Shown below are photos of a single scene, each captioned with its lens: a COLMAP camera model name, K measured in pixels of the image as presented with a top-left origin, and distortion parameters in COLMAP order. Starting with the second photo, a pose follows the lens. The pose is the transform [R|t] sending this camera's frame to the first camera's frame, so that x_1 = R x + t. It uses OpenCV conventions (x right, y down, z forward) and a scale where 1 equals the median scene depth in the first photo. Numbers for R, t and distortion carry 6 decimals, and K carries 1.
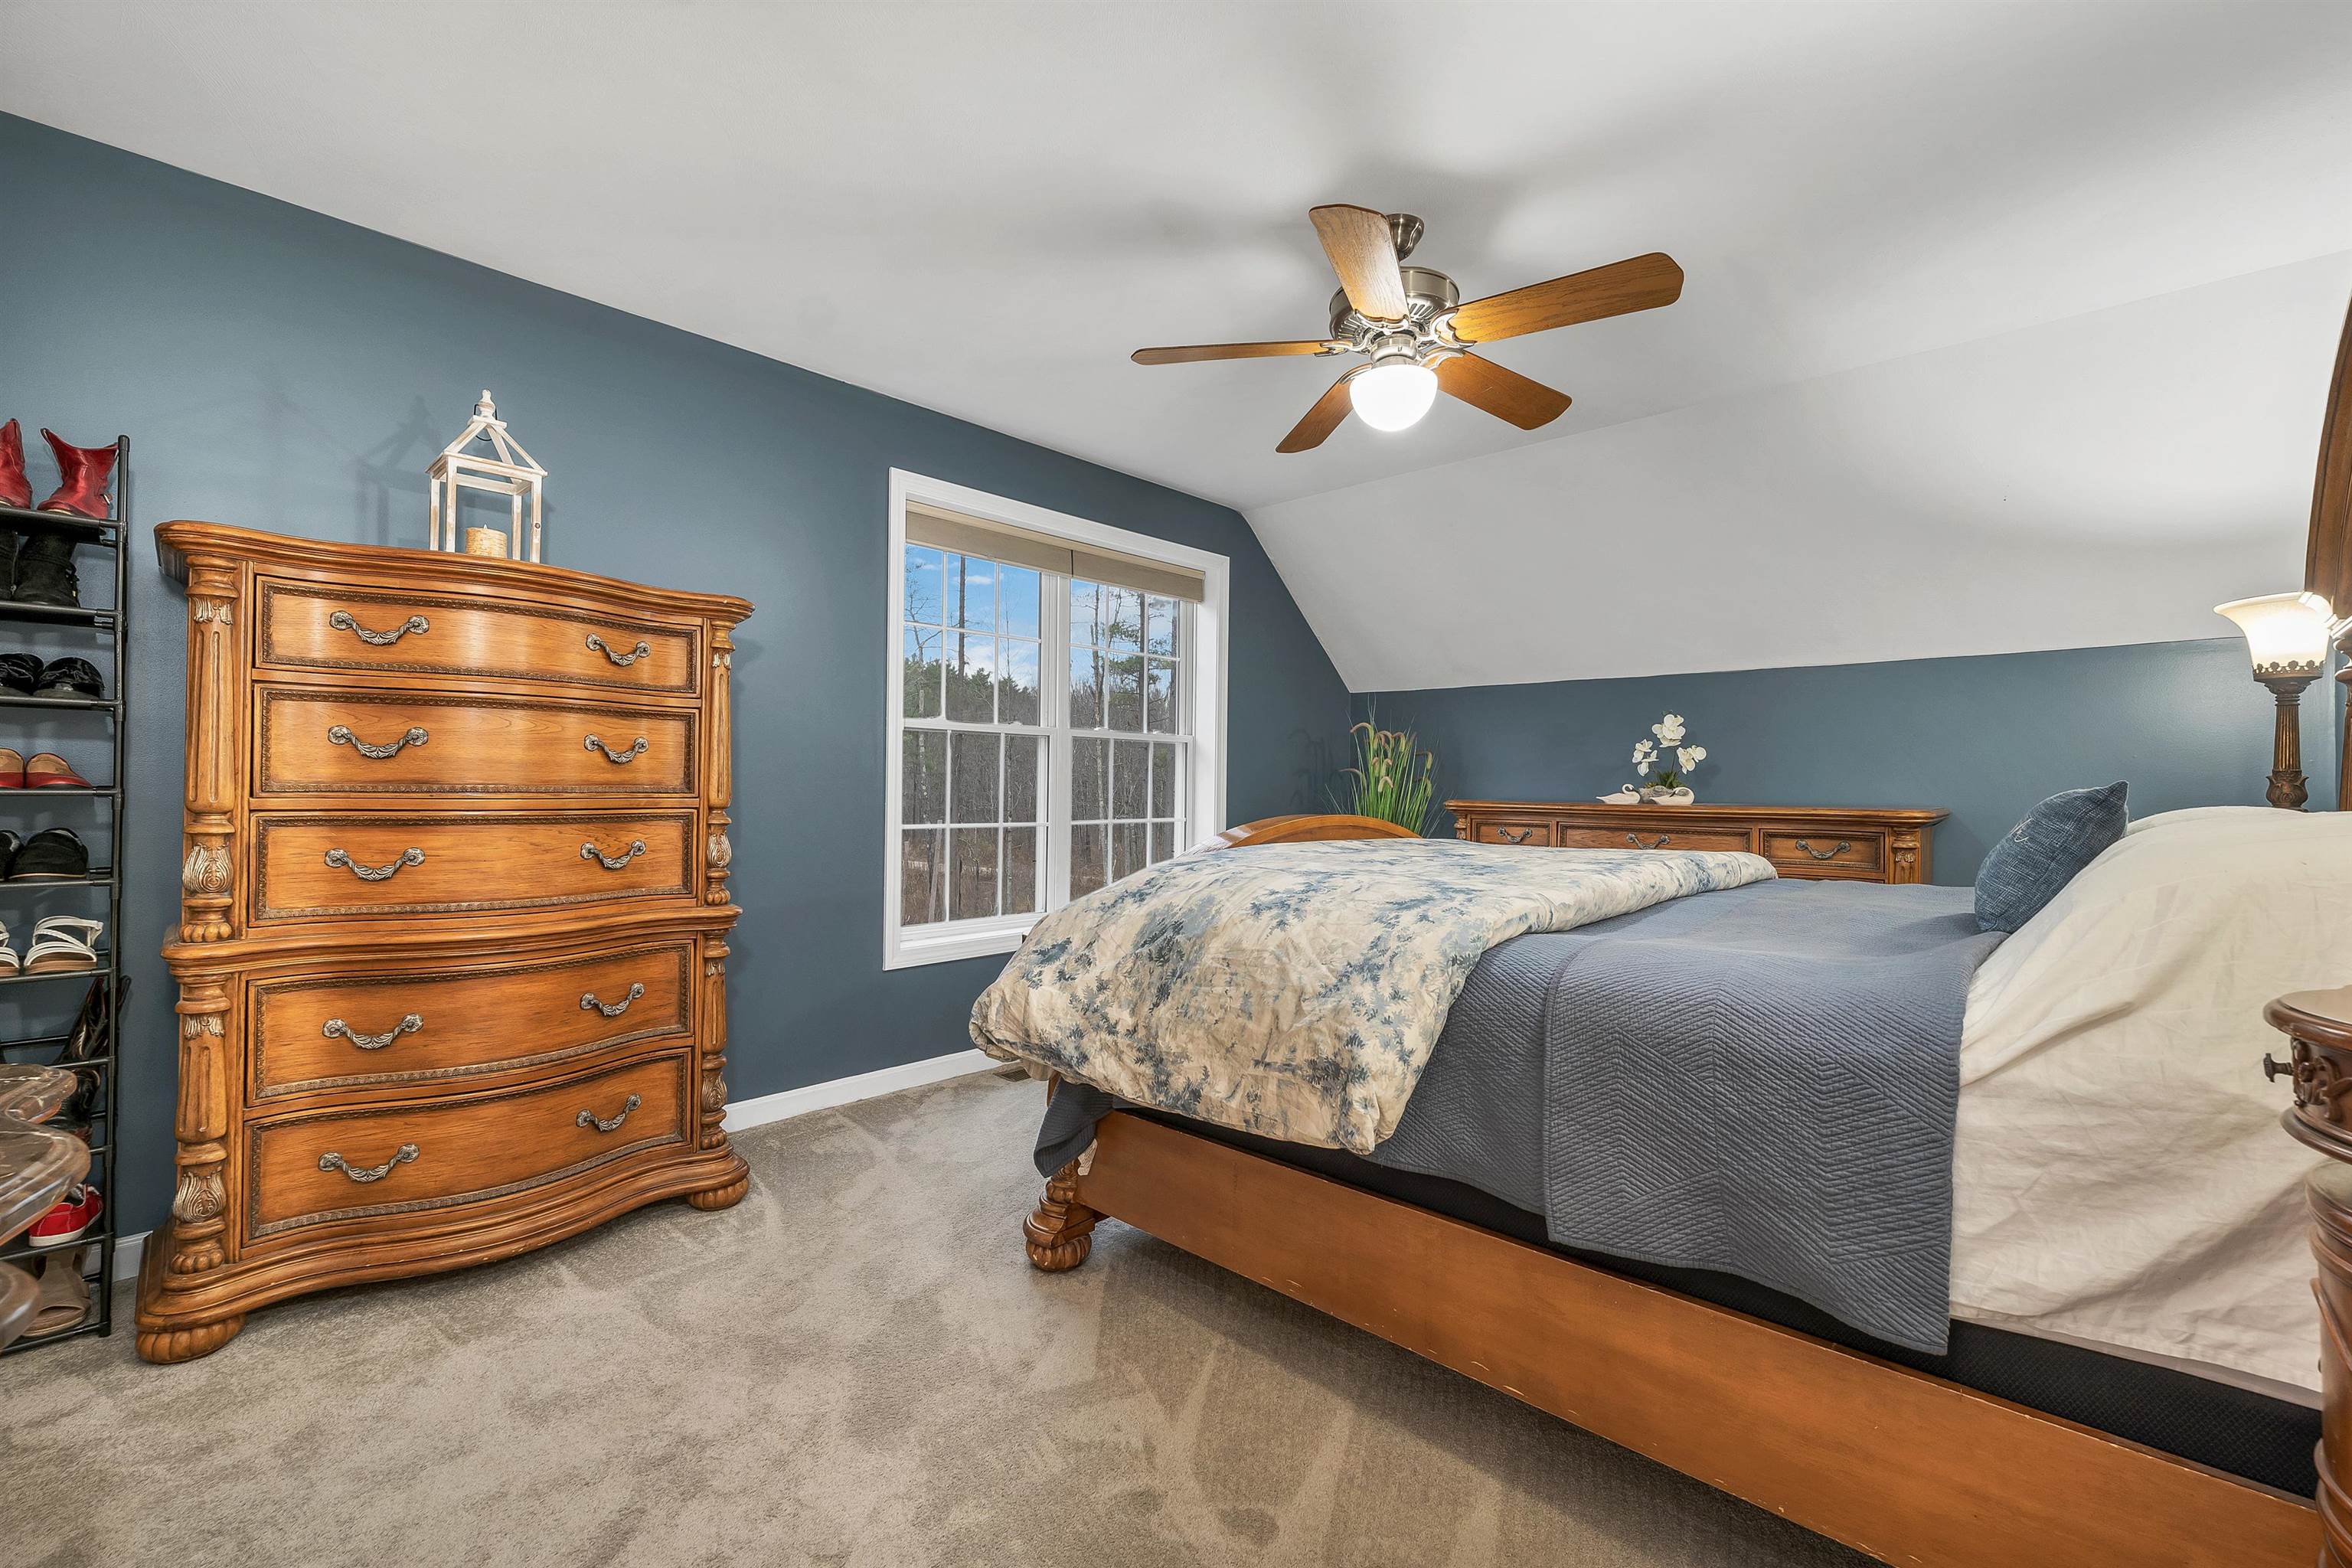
lens RADIAL K [[980.2, 0, 1172.7], [0, 980.2, 780.6], [0, 0, 1]] dist [0.002157, 0.000452]
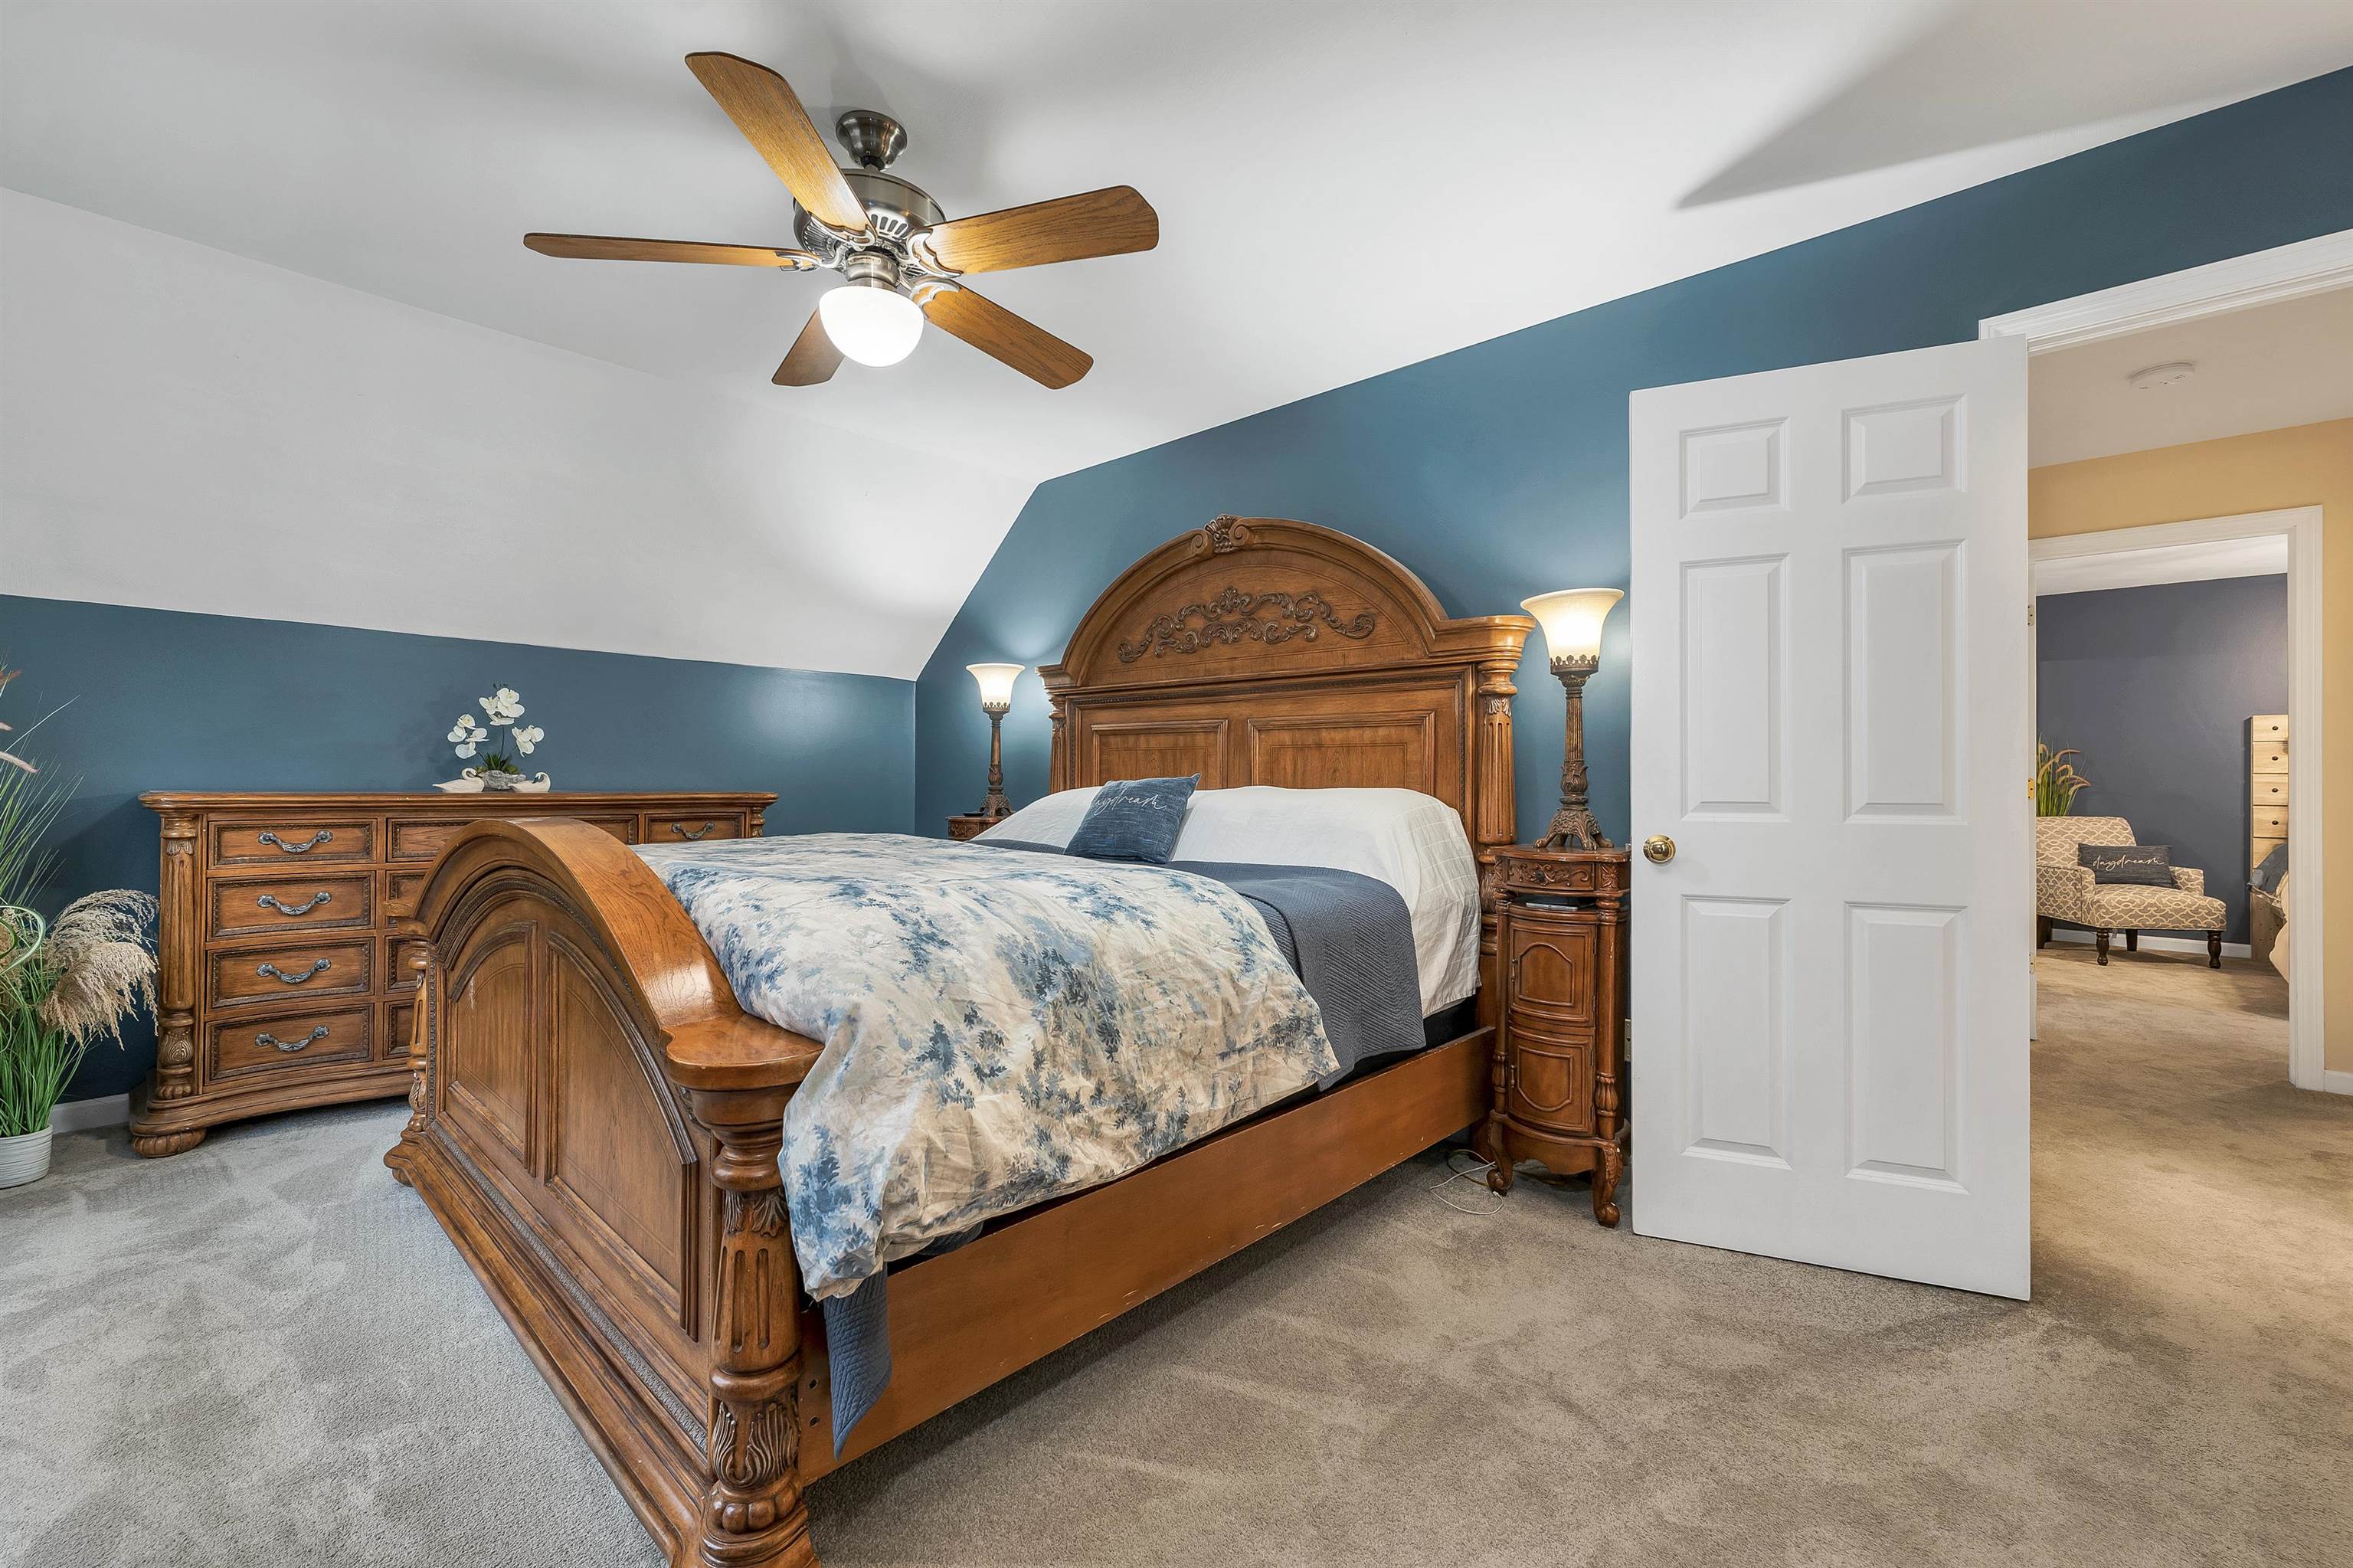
lens RADIAL K [[980.6, 0, 1172.5], [0, 980.6, 785.0], [0, 0, 1]] dist [0.002157, 0.000452]
pose [[0.002681, -0.014886, 0.999886, -0.805041], [-0.011302, 0.999825, 0.014916, -0.003208], [-0.999933, -0.011340, 0.002512, 0.925870]]
